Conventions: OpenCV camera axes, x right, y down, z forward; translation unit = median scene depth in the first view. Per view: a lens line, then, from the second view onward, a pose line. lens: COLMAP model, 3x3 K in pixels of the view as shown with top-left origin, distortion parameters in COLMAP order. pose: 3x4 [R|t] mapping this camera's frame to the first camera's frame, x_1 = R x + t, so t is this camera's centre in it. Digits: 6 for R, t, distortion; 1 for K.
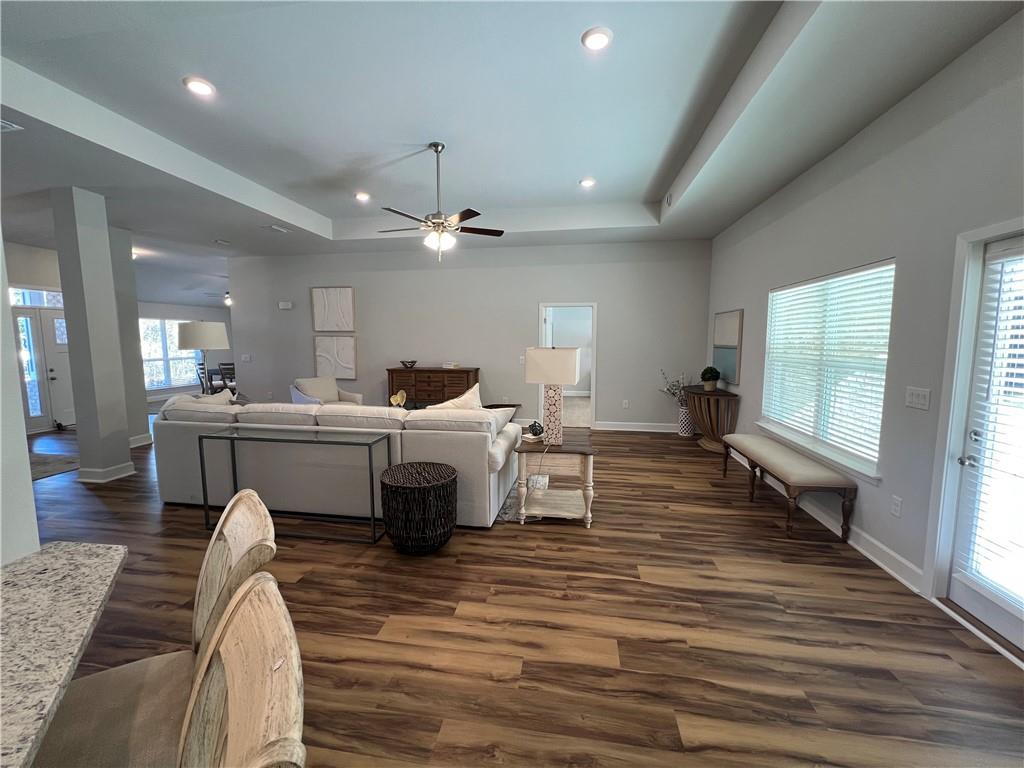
lens RADIAL K [[410.1, 0, 509.6], [0, 410.1, 381.4], [0, 0, 1]] dist [-0.000727, -0.000031]
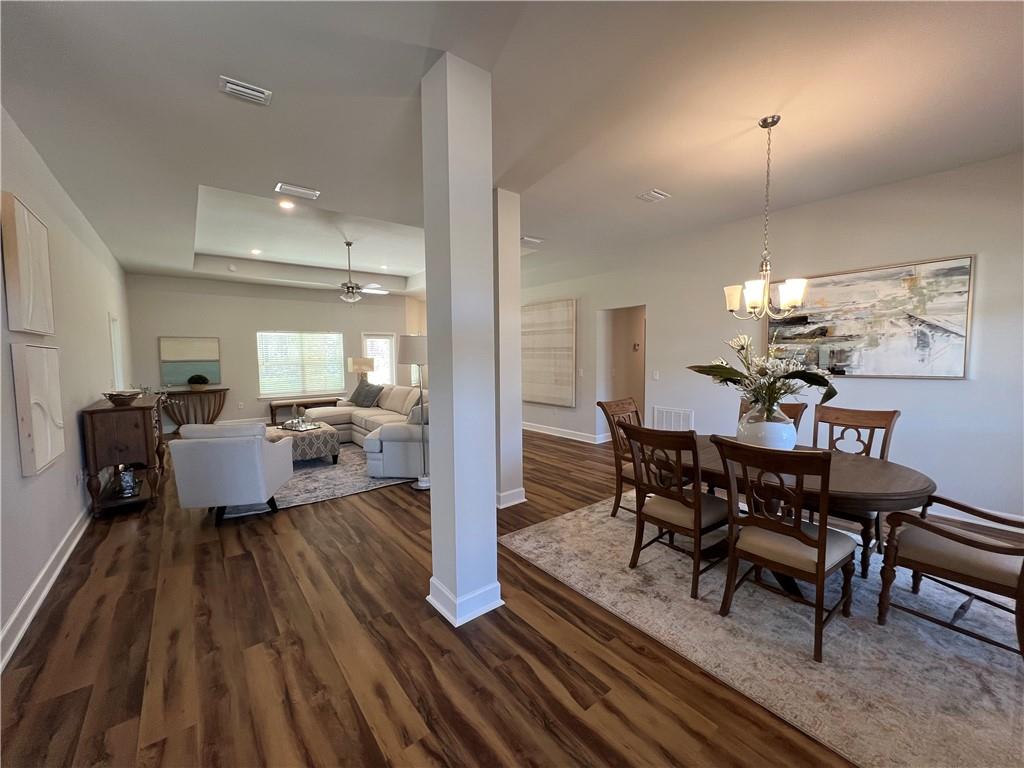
lens RADIAL K [[410.1, 0, 505.8], [0, 410.1, 380.8], [0, 0, 1]] dist [-0.000727, -0.000031]
pose [[-0.729766, -0.038066, 0.682636, -2.221152], [0.081953, 0.986379, 0.142615, -0.225621], [-0.678767, 0.160020, -0.716707, 2.235469]]
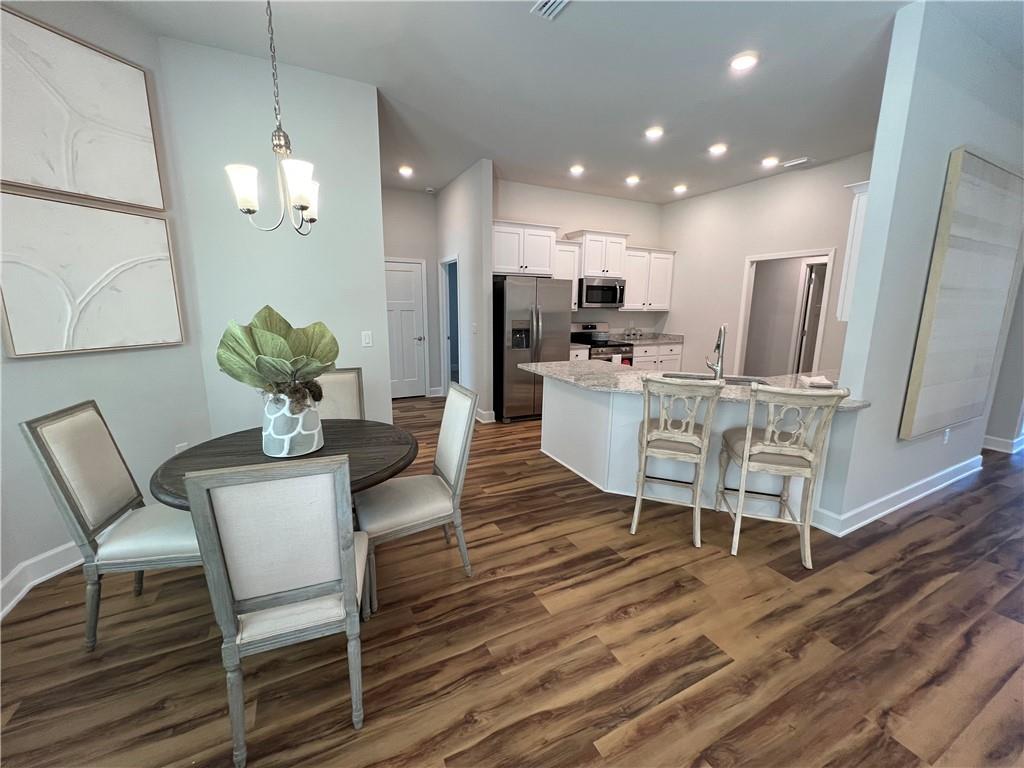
lens RADIAL K [[410.1, 0, 506.3], [0, 410.1, 382.6], [0, 0, 1]] dist [-0.000727, -0.000031]
pose [[-0.816035, 0.103257, -0.568705, 0.551328], [-0.066025, 0.960821, 0.269190, -0.042543], [0.574219, 0.257217, -0.777246, 0.570355]]
